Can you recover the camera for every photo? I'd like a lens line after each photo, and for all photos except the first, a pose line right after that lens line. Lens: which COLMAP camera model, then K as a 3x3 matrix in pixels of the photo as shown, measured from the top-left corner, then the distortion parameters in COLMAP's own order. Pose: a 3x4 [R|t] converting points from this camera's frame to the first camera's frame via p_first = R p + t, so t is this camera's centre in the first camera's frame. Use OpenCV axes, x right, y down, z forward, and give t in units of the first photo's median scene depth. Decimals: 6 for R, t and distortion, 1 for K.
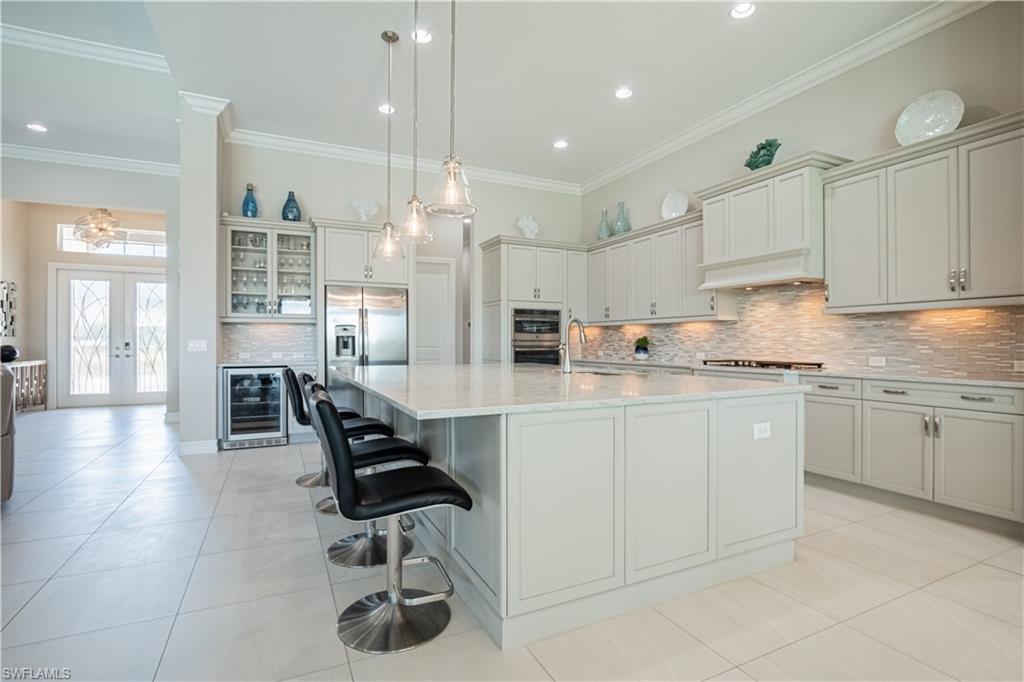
lens RADIAL K [[478.1, 0, 504.7], [0, 478.1, 341.7], [0, 0, 1]] dist [0.001927, -0.003903]
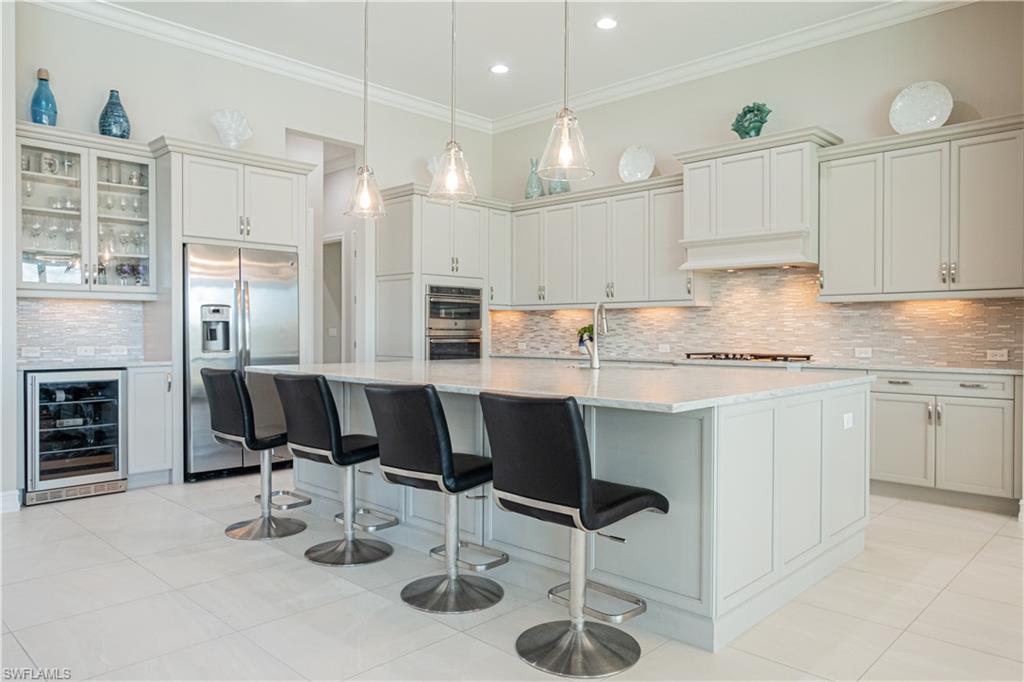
lens RADIAL K [[707.0, 0, 497.3], [0, 707.0, 343.3], [0, 0, 1]] dist [-0.002979, 0.003037]
pose [[0.934528, -0.003345, 0.355873, -0.305072], [-0.003356, 0.999829, 0.018211, -0.000344], [-0.355873, -0.018213, 0.934357, -0.052767]]
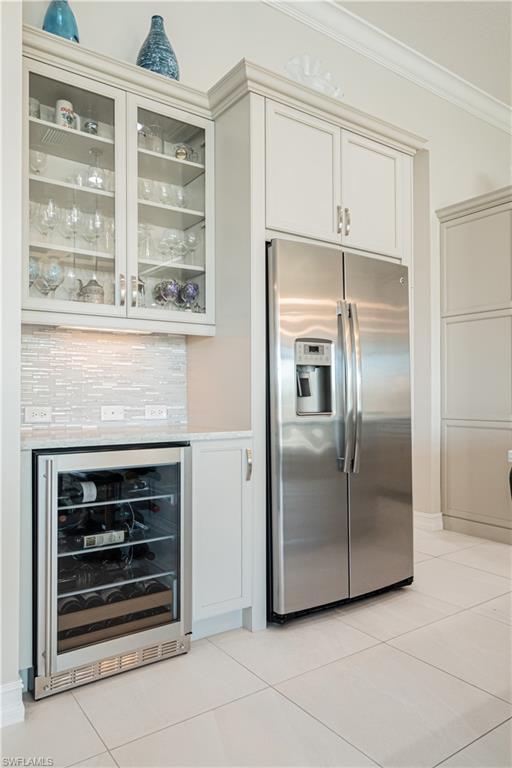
lens RADIAL K [[530.3, 0, 267.8], [0, 530.3, 394.3], [0, 0, 1]] dist [-0.002979, 0.003037]
pose [[0.976790, -0.000397, 0.214201, -0.449398], [0.000712, 0.999999, -0.001390, 0.012839], [-0.214200, 0.001510, 0.976789, 0.532398]]
